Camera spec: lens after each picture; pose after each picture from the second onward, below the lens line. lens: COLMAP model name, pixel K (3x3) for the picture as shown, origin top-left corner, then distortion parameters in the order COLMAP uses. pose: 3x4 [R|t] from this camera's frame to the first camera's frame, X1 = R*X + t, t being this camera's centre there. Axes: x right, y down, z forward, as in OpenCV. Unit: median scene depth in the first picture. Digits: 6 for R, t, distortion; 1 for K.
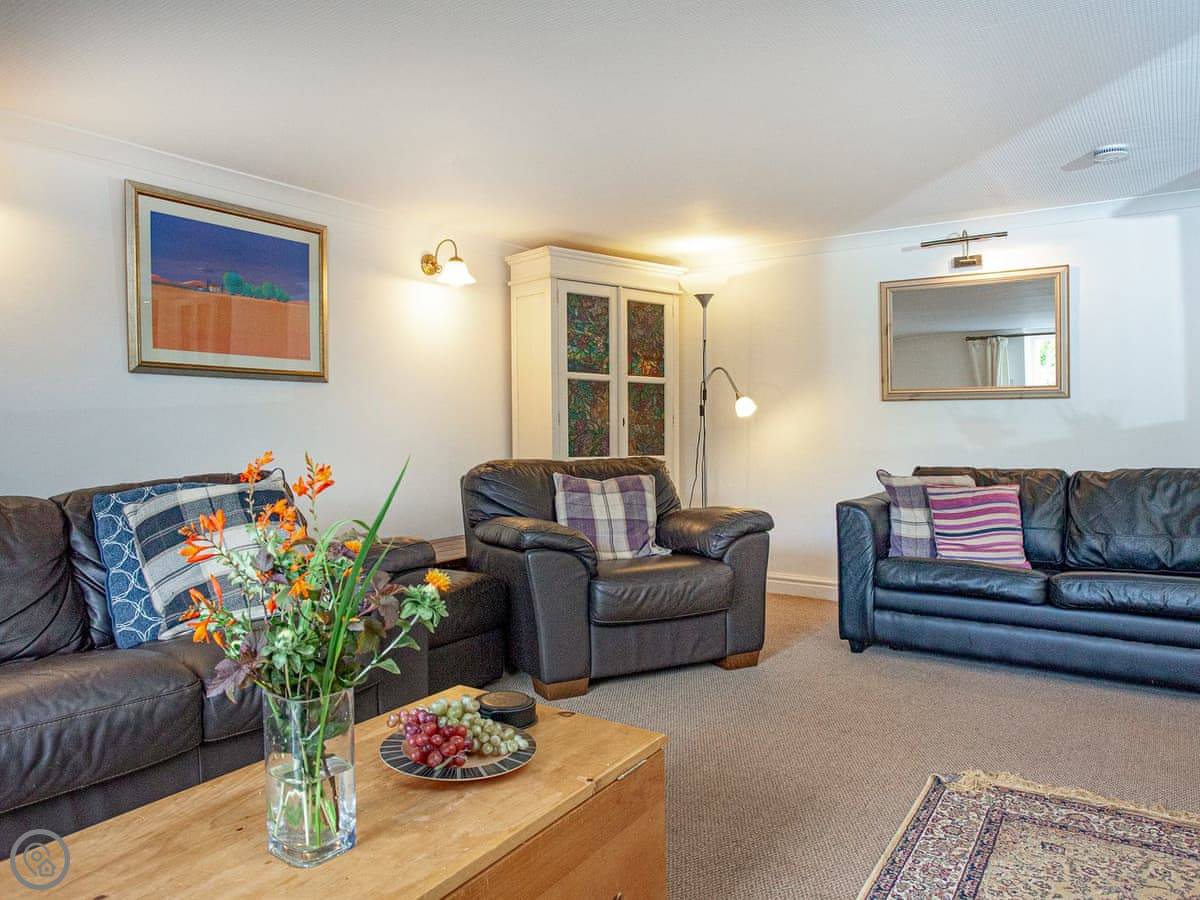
lens RADIAL K [[904.6, 0, 600.0], [0, 904.6, 450.0], [0, 0, 1]] dist [-0.006519, -0.001904]
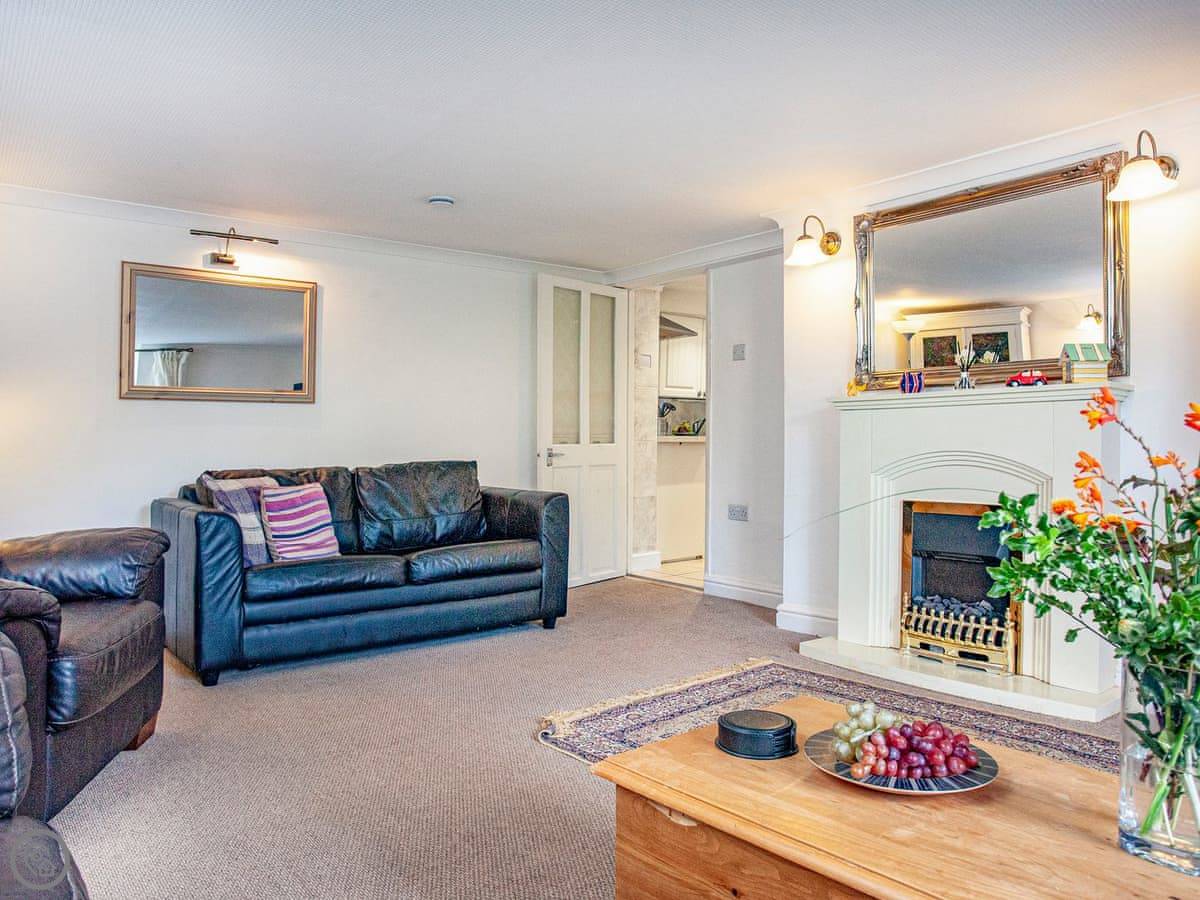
lens RADIAL K [[847.9, 0, 597.6], [0, 847.9, 425.1], [0, 0, 1]] dist [-0.052323, -0.001035]
pose [[0.260358, 0.020654, 0.965291, -0.408222], [0.036201, 0.998859, -0.031136, 0.014394], [-0.964833, 0.043051, 0.259313, 0.438617]]
